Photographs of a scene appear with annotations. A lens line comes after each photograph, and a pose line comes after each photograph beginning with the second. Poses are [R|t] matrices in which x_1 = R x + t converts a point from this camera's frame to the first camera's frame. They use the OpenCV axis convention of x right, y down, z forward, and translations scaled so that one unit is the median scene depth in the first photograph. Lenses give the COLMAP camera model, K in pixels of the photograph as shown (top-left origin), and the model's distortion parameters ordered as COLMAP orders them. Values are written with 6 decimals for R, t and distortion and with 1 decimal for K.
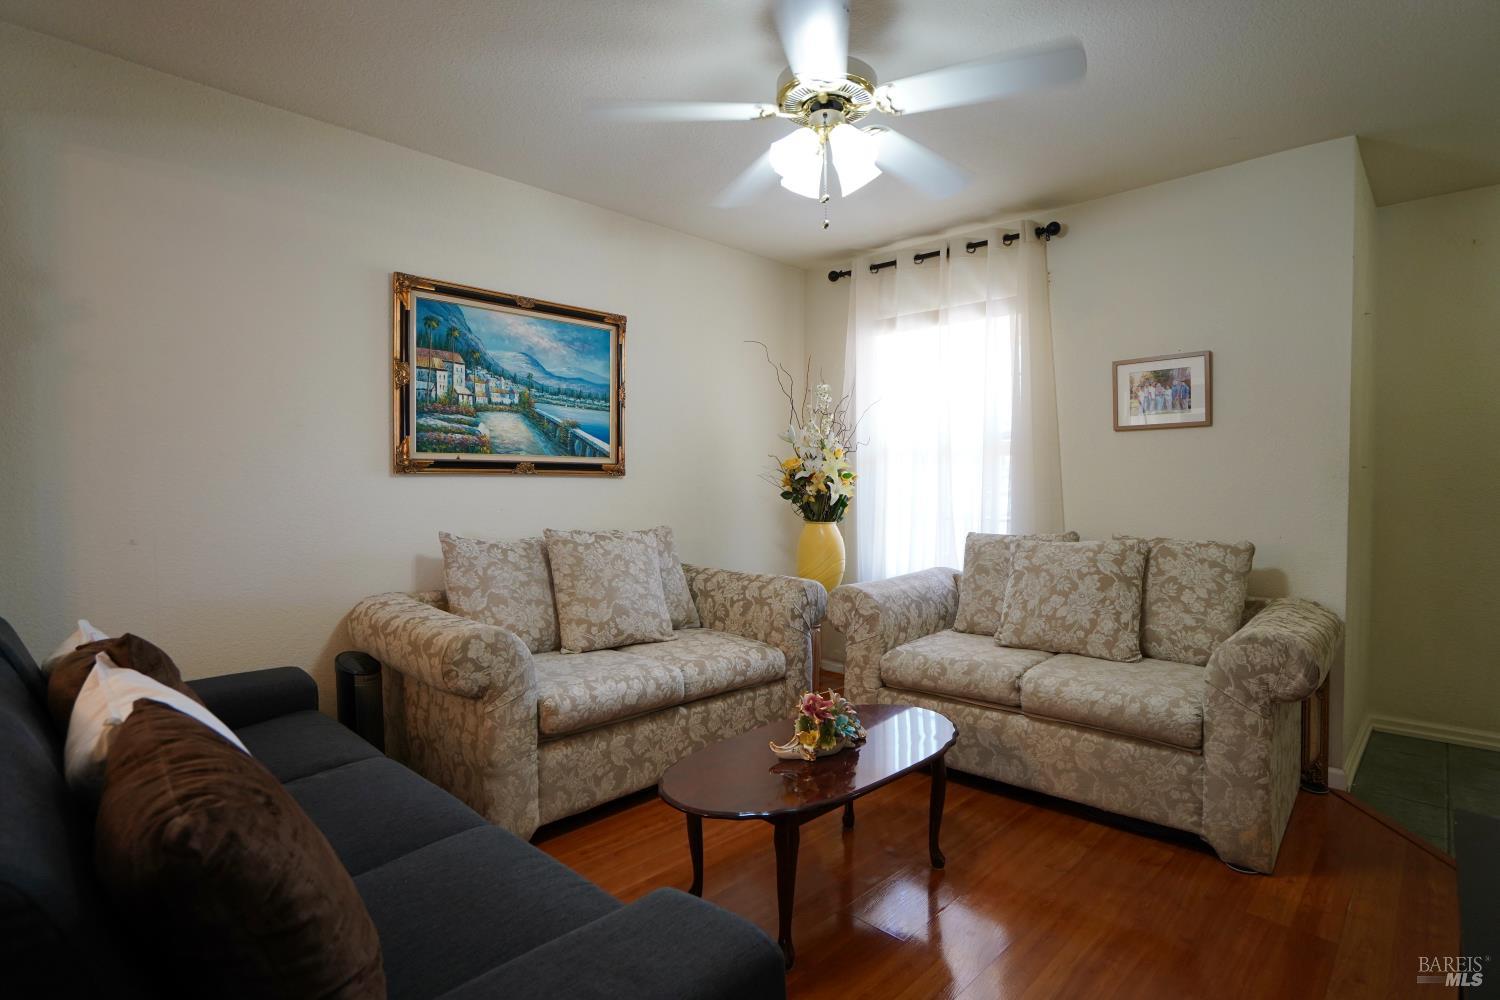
lens RADIAL K [[765.6, 0, 750.0], [0, 765.6, 500.0], [0, 0, 1]] dist [-0.001480, -0.000111]
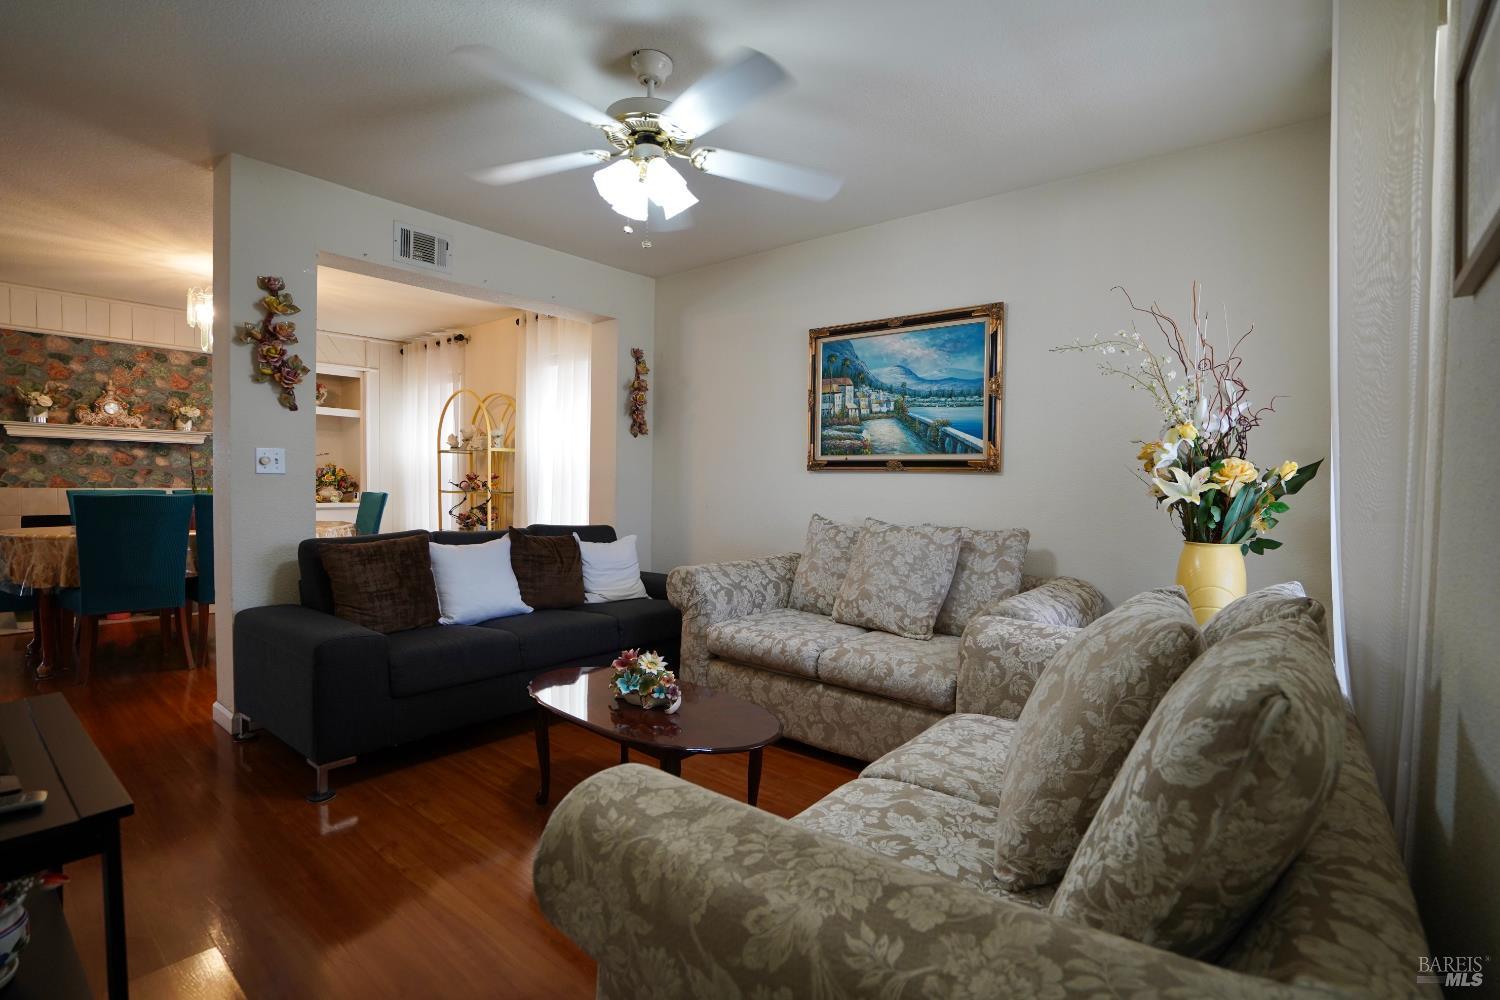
lens RADIAL K [[722.1, 0, 746.1], [0, 722.1, 511.8], [0, 0, 1]] dist [-0.001227, 0.009188]
pose [[0.070972, 0.047620, -0.996341, 0.801599], [-0.038122, 0.998259, 0.044996, -0.012912], [0.996750, 0.034789, 0.072664, 0.717659]]
